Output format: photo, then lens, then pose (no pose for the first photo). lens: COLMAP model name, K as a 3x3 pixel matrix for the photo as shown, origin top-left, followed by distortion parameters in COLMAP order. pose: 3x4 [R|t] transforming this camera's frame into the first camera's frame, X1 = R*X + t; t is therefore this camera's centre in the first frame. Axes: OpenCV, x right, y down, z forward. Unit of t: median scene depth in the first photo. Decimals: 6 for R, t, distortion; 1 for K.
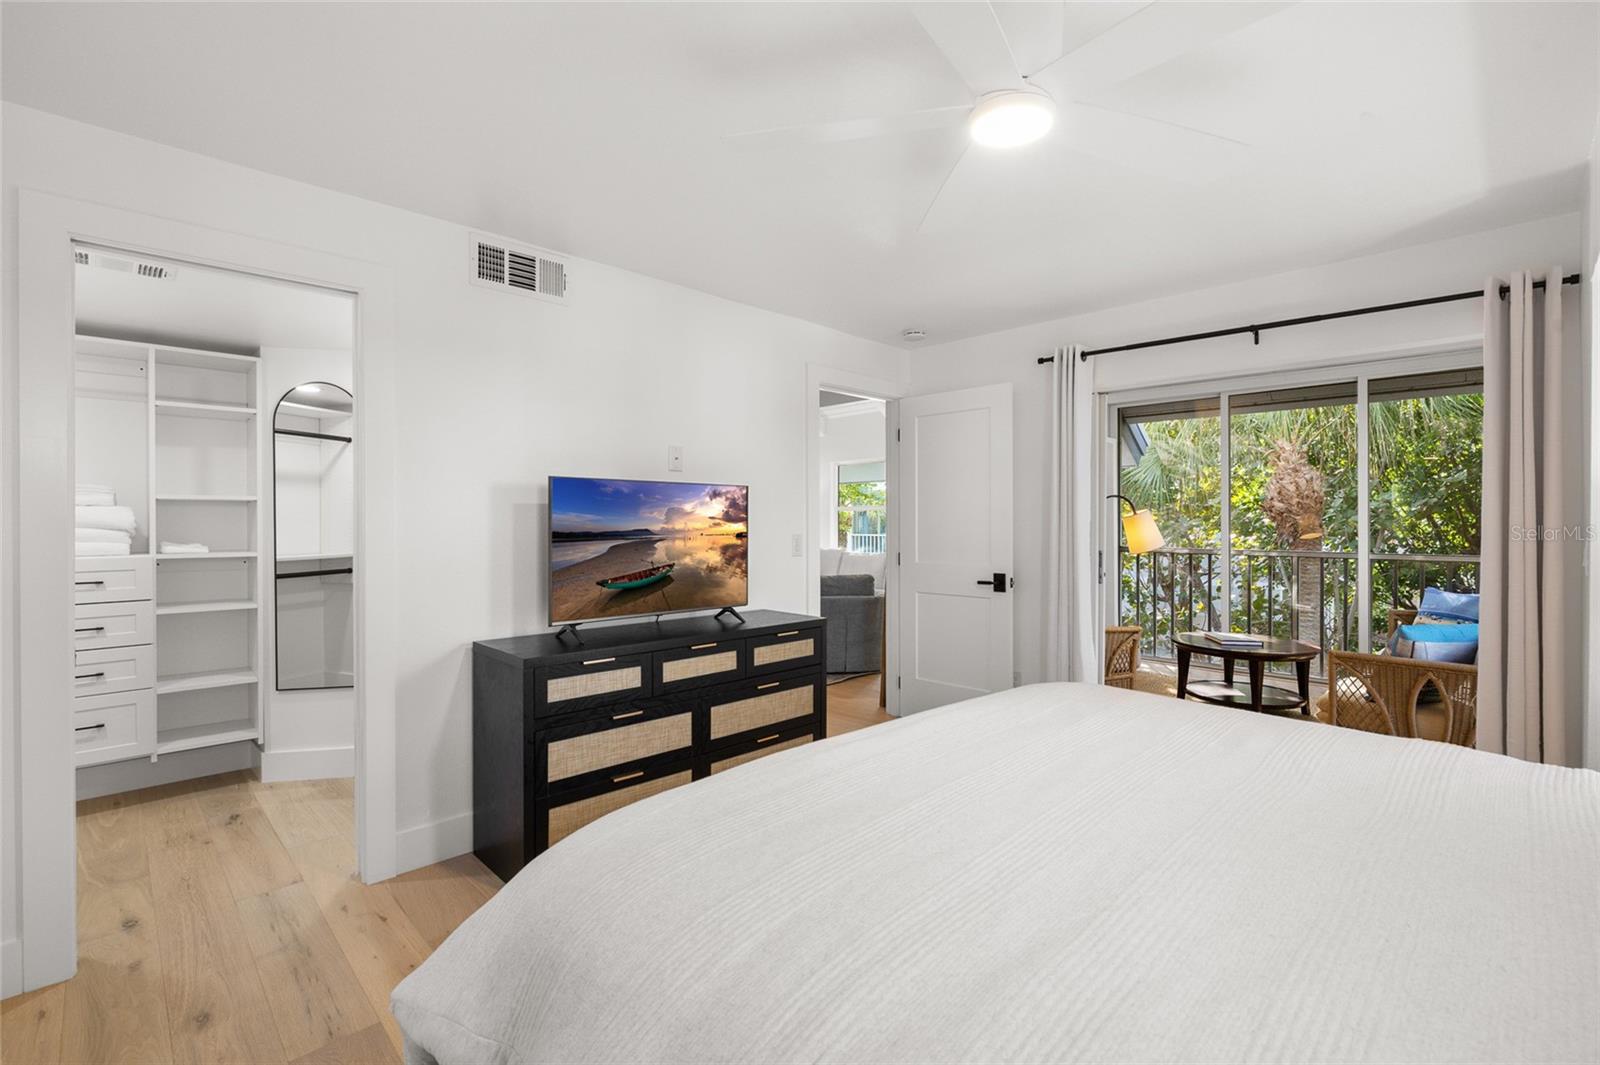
lens RADIAL K [[711.6, 0, 800.0], [0, 711.6, 532.5], [0, 0, 1]] dist [-0.002695, 0.000109]
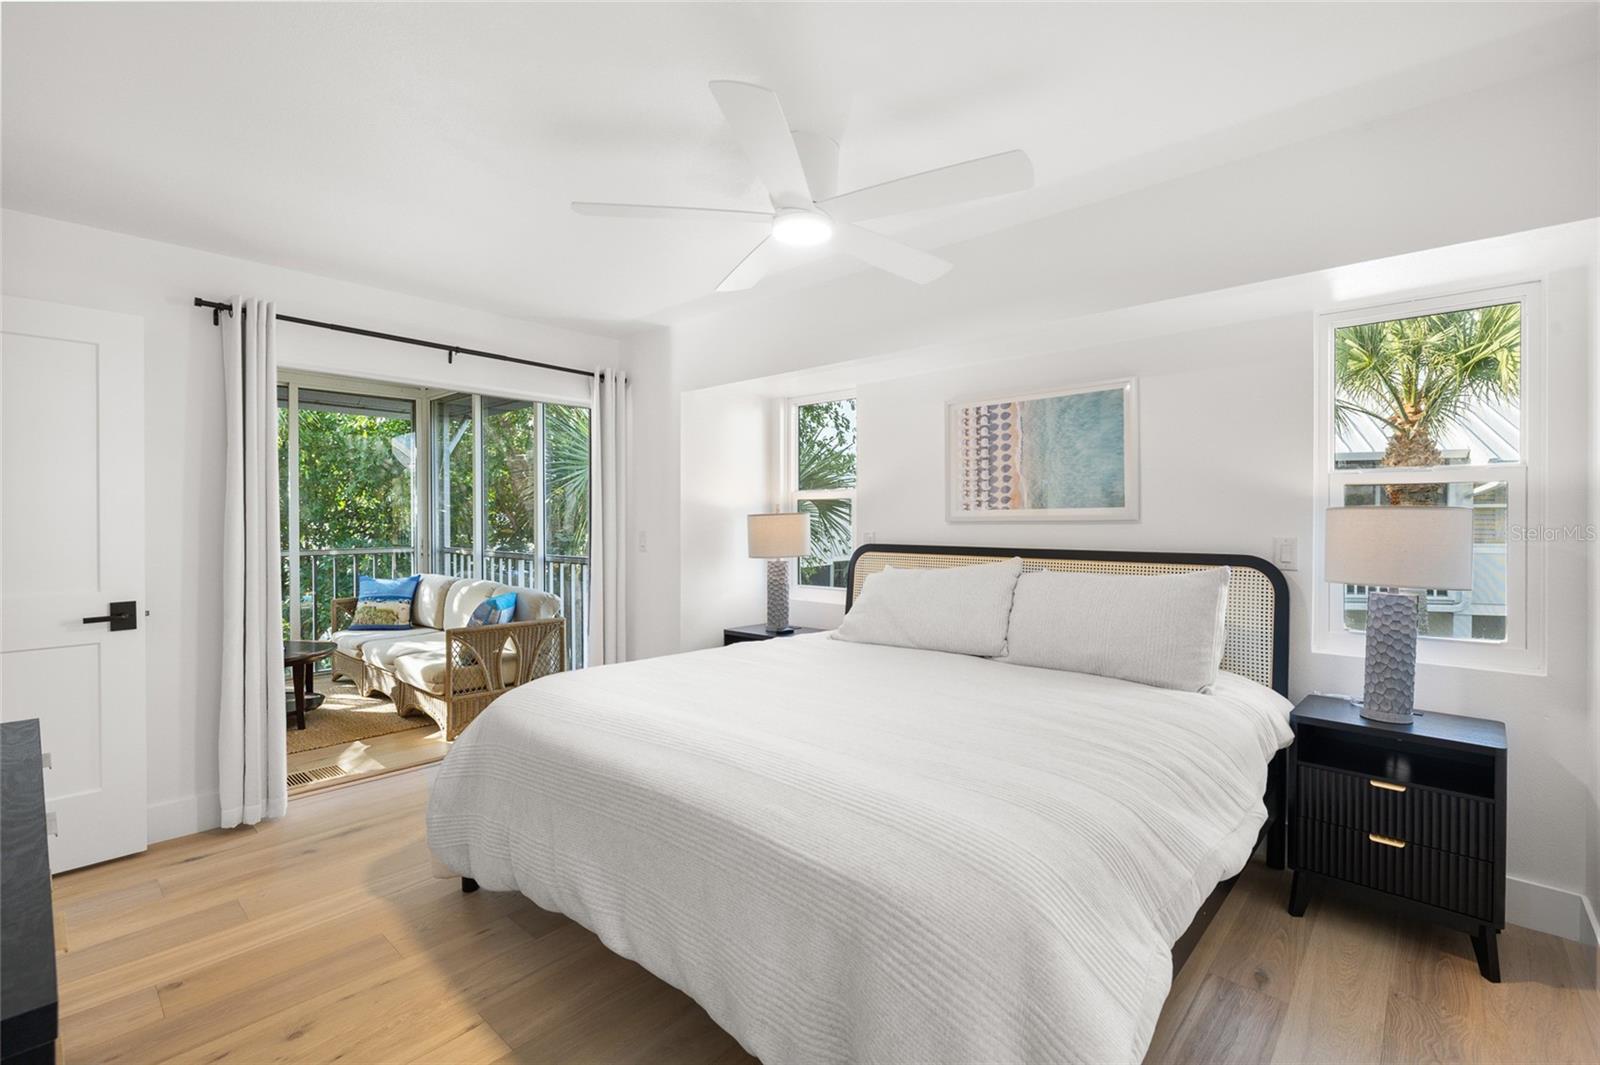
lens RADIAL K [[711.6, 0, 800.0], [0, 711.6, 532.5], [0, 0, 1]] dist [-0.002695, 0.000109]
pose [[-0.067341, -0.018113, 0.997566, -0.517269], [0.022329, 0.999557, 0.019657, -0.006710], [-0.997480, 0.023598, -0.066907, 0.525154]]
